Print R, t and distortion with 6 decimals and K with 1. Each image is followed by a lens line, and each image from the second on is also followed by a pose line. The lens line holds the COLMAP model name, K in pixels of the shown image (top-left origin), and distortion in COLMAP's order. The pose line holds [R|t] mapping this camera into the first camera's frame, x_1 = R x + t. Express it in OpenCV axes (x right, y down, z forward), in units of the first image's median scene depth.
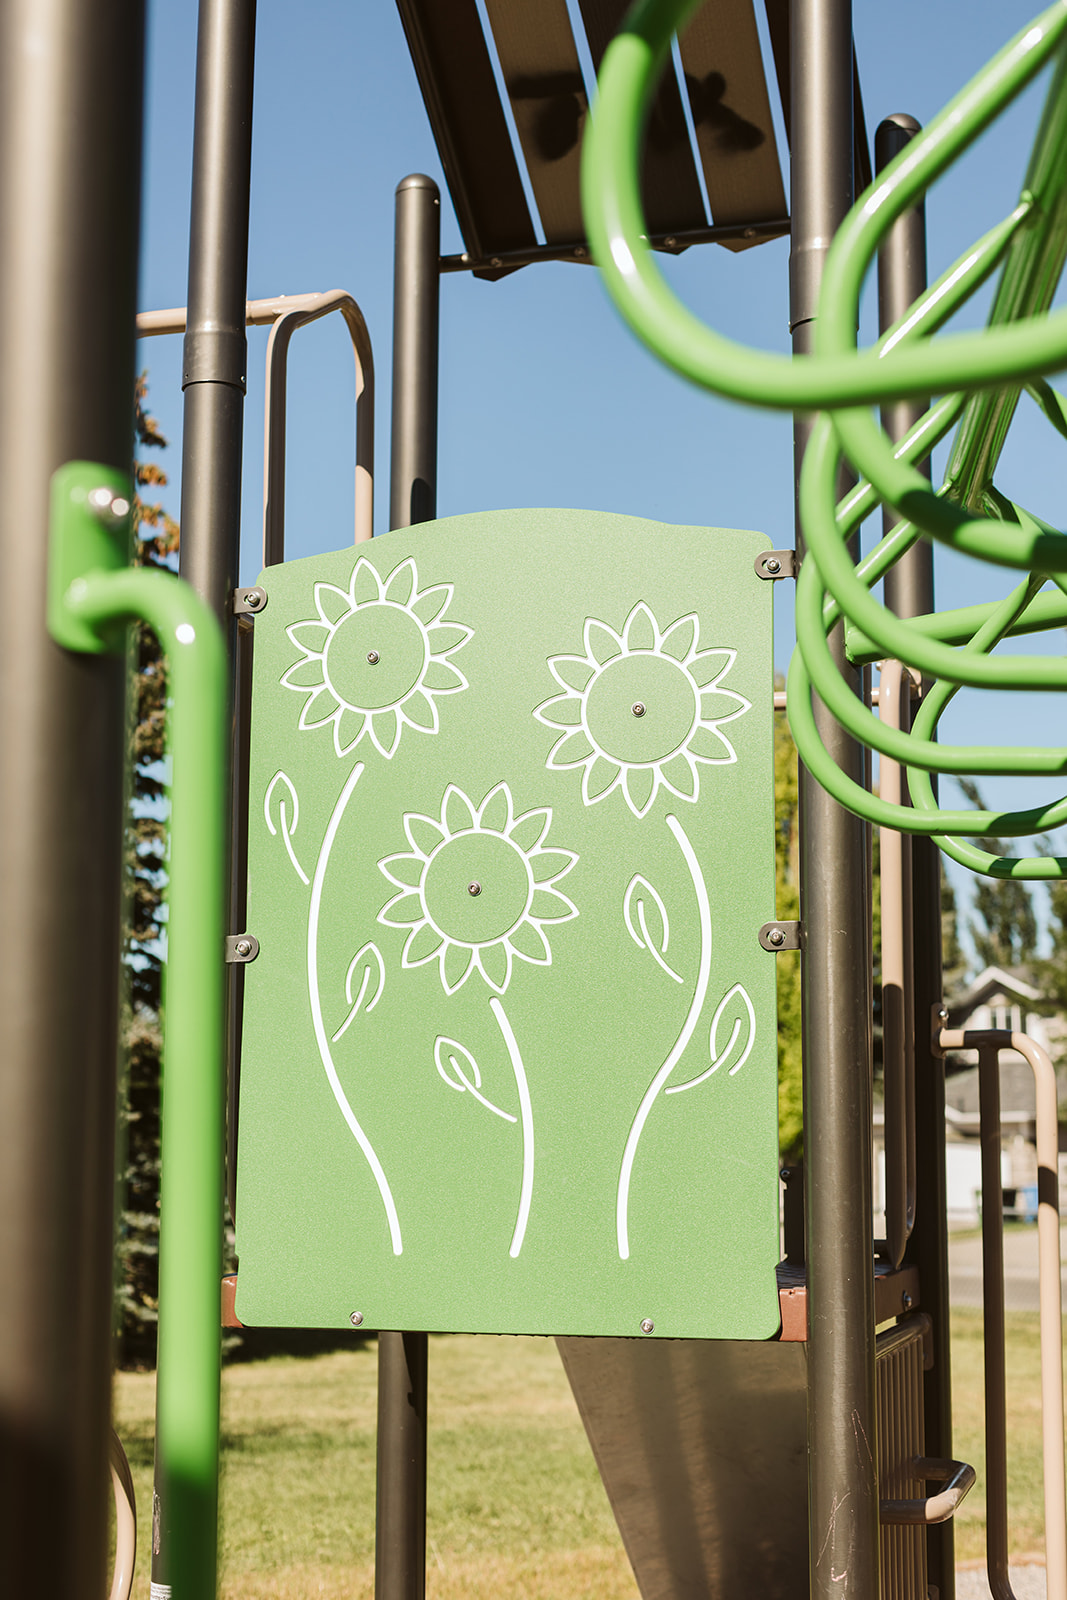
lens RADIAL K [[2293.2, 0, 536.8], [0, 2293.2, 788.1], [0, 0, 1]] dist [-0.006228, 0.044354]
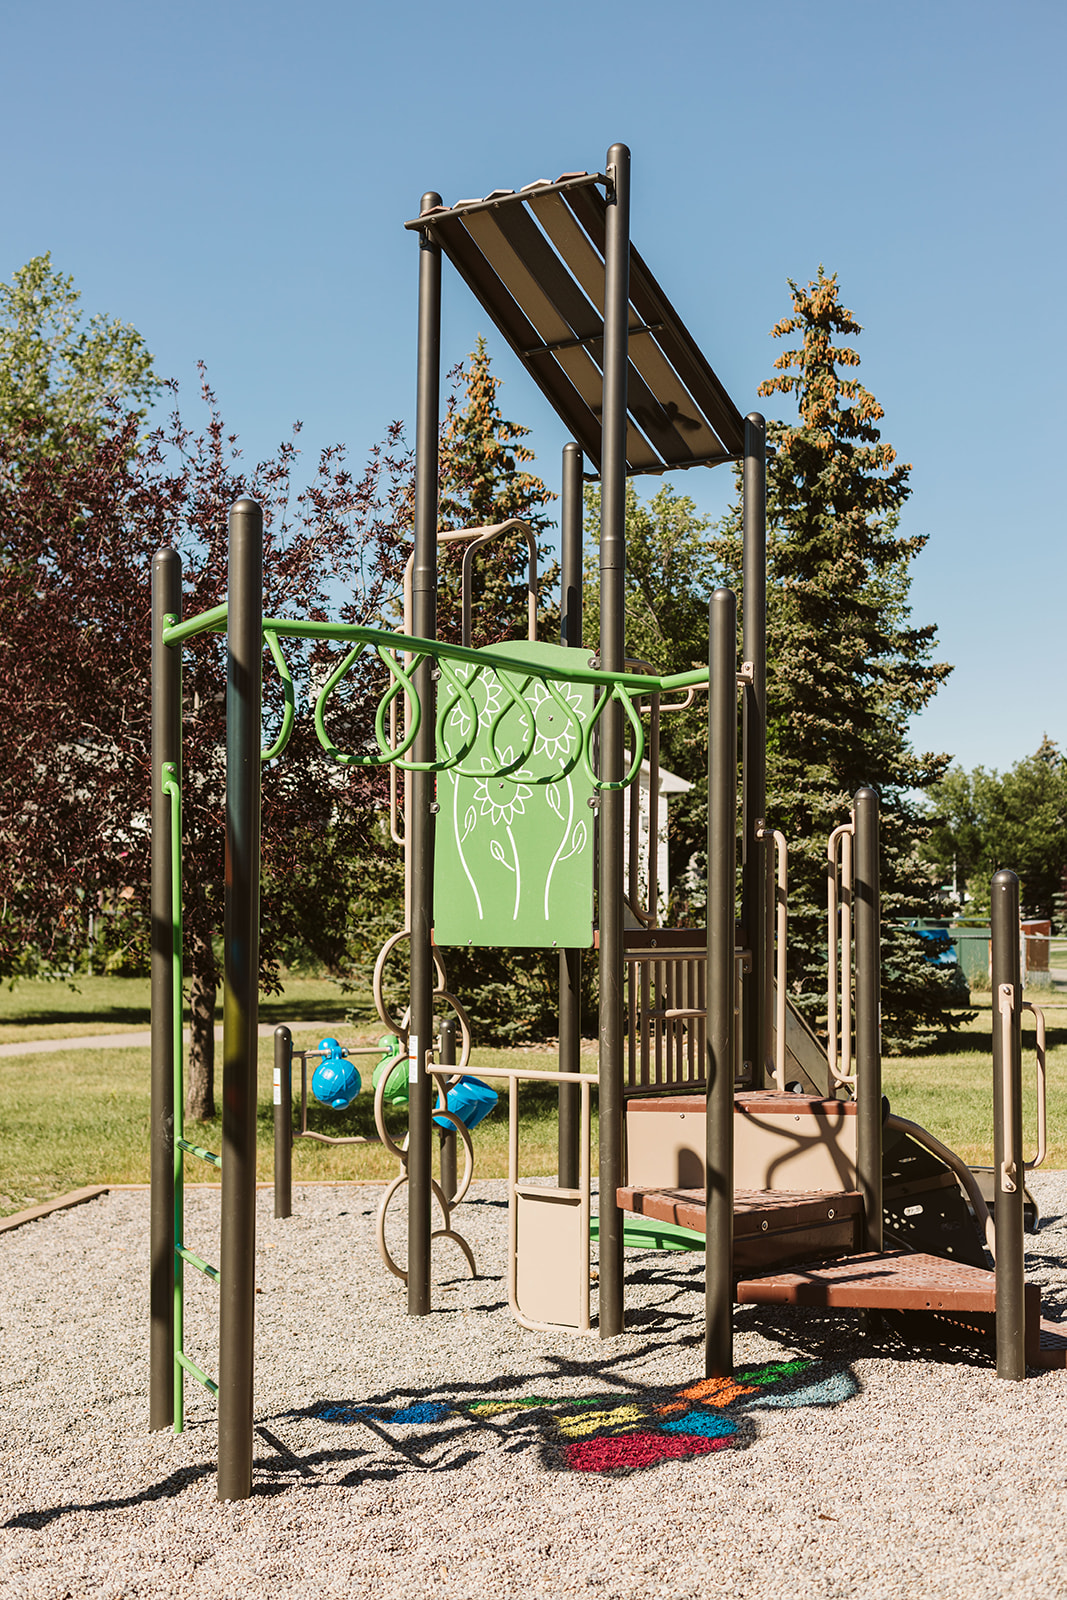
lens RADIAL K [[2293.2, 0, 536.8], [0, 2293.2, 788.1], [0, 0, 1]] dist [-0.006228, 0.044354]
pose [[0.922337, -0.016236, -0.386046, 1.048457], [0.054915, 0.994483, 0.089378, -0.190946], [0.382465, -0.103636, 0.918140, -1.452628]]
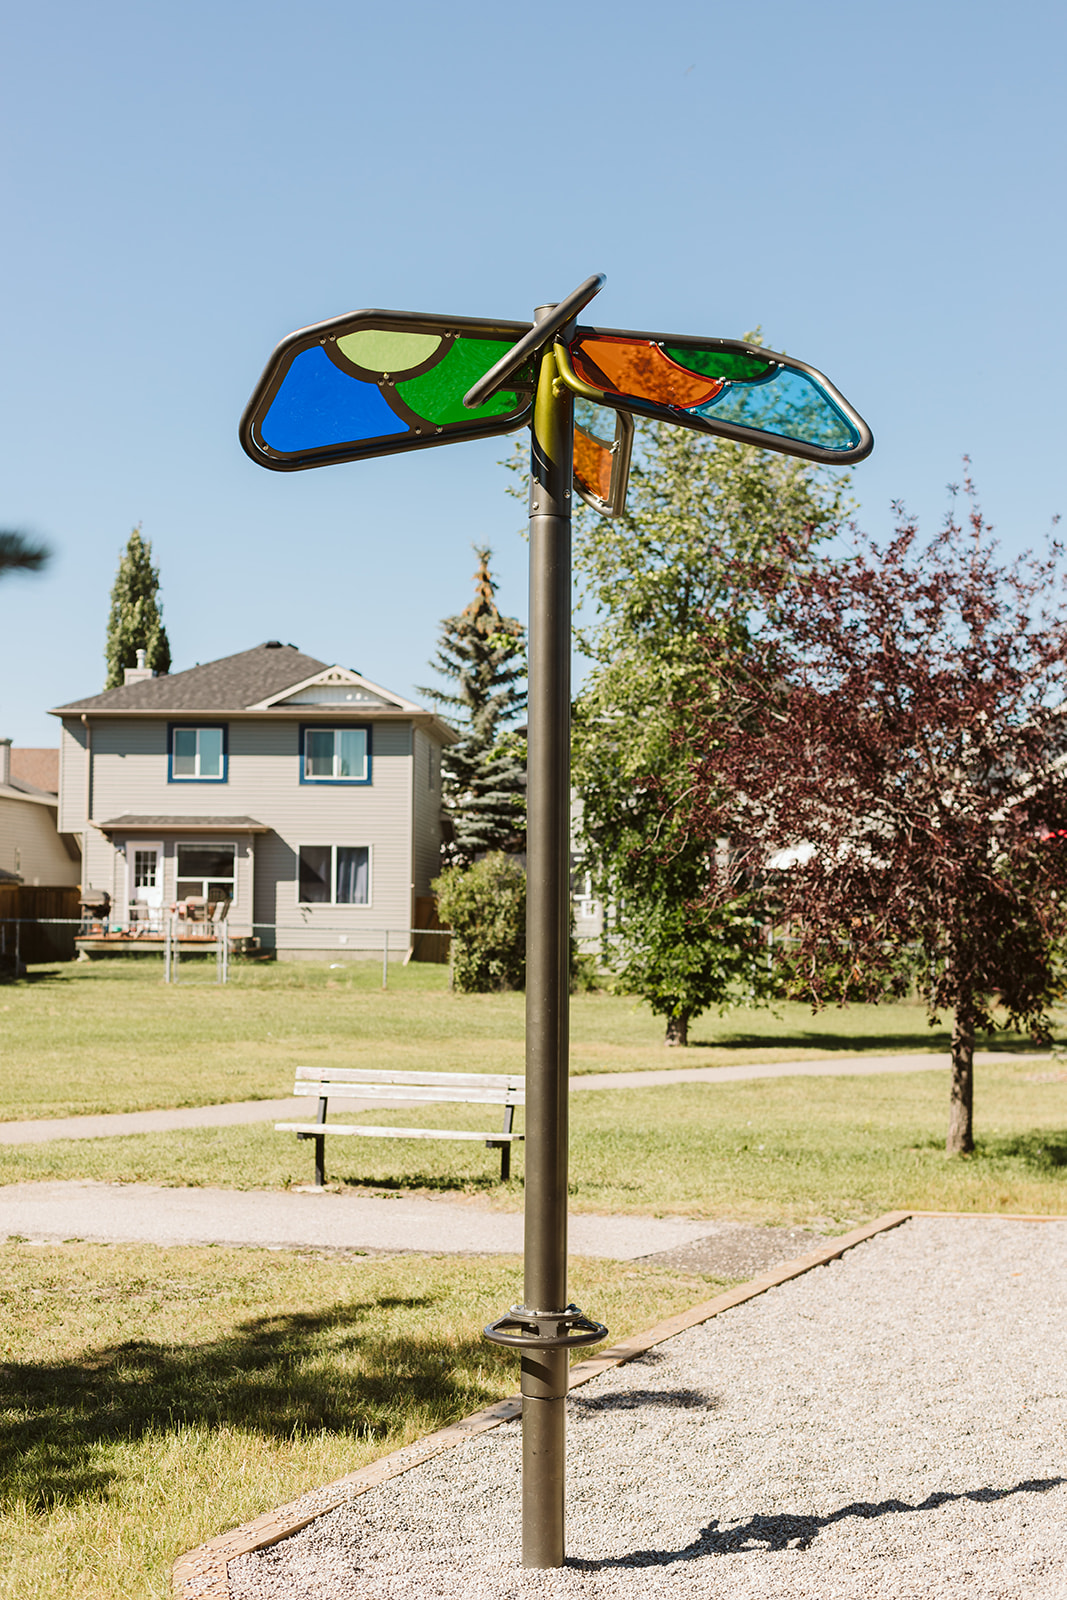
lens RADIAL K [[2293.2, 0, 536.8], [0, 2293.2, 788.1], [0, 0, 1]] dist [-0.006228, 0.044354]
pose [[0.789360, -0.016393, -0.613712, 1.011270], [0.072621, 0.995118, 0.066825, -0.375270], [0.609621, -0.097317, 0.786697, -2.073353]]
